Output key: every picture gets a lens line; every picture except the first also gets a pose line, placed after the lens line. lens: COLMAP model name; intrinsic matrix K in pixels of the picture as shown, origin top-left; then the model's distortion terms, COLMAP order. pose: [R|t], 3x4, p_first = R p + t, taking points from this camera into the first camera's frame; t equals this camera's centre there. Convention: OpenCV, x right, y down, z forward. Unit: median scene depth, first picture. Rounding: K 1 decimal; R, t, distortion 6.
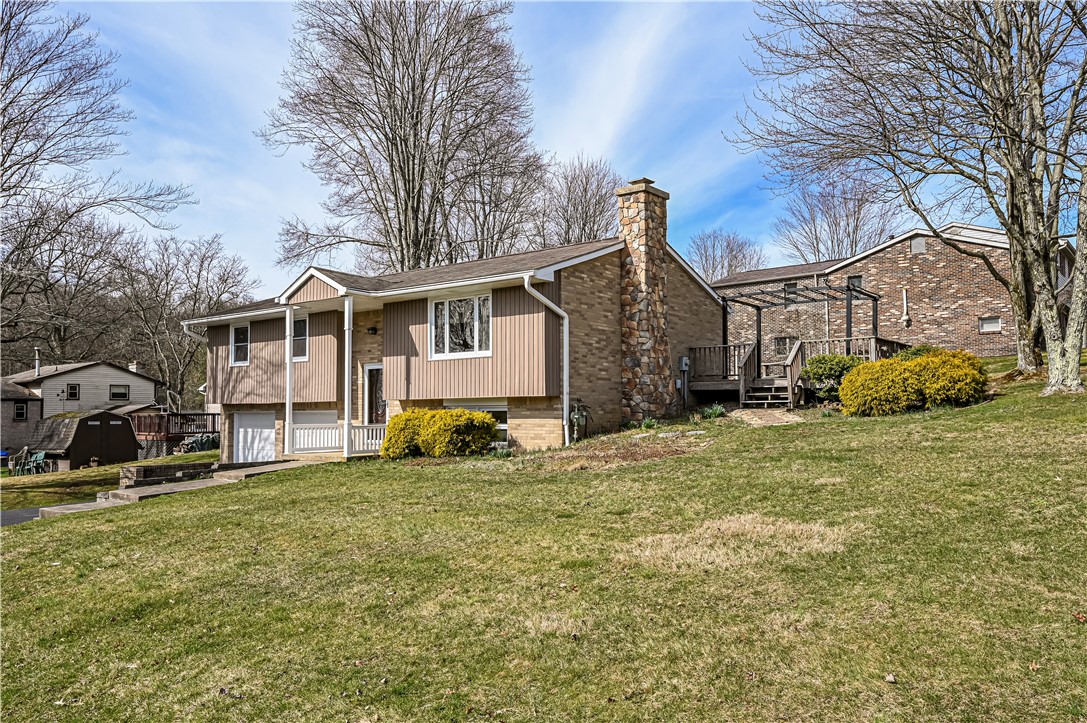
lens RADIAL K [[799.2, 0, 547.2], [0, 799.2, 381.8], [0, 0, 1]] dist [-0.006784, 0.000697]
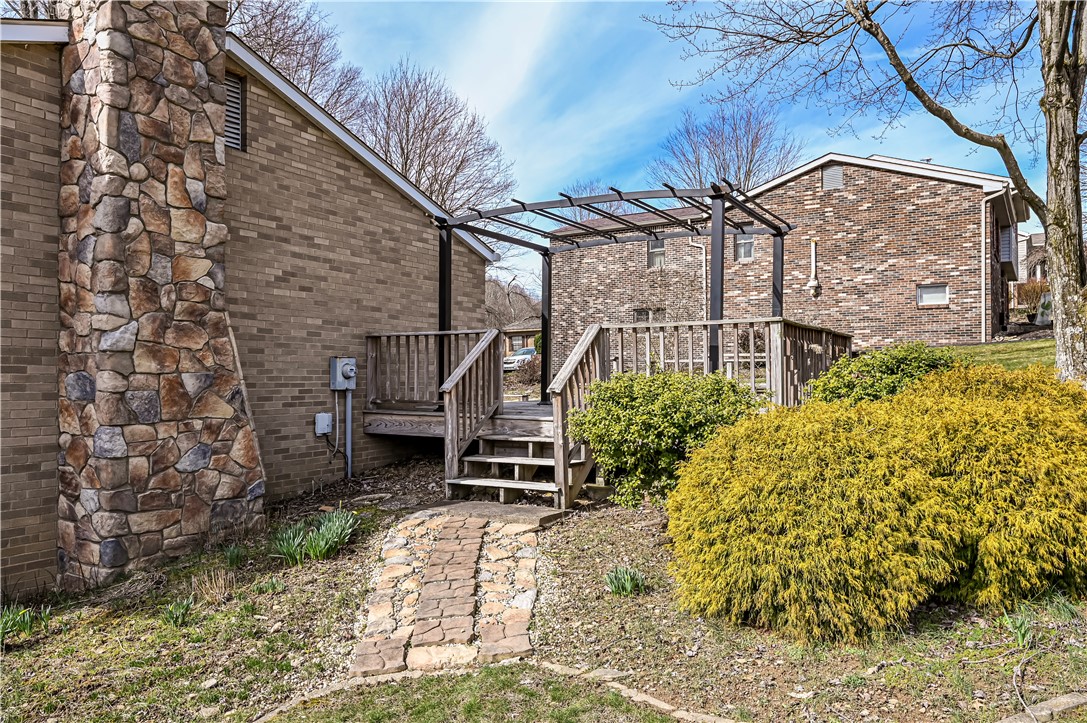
lens RADIAL K [[776.0, 0, 543.5], [0, 776.0, 361.5], [0, 0, 1]] dist [0.003961, 0.000634]
pose [[0.993653, 0.006116, 0.112326, 0.219749], [-0.008287, 0.999788, 0.018870, -0.035975], [-0.112187, -0.019681, 0.993492, 0.553108]]
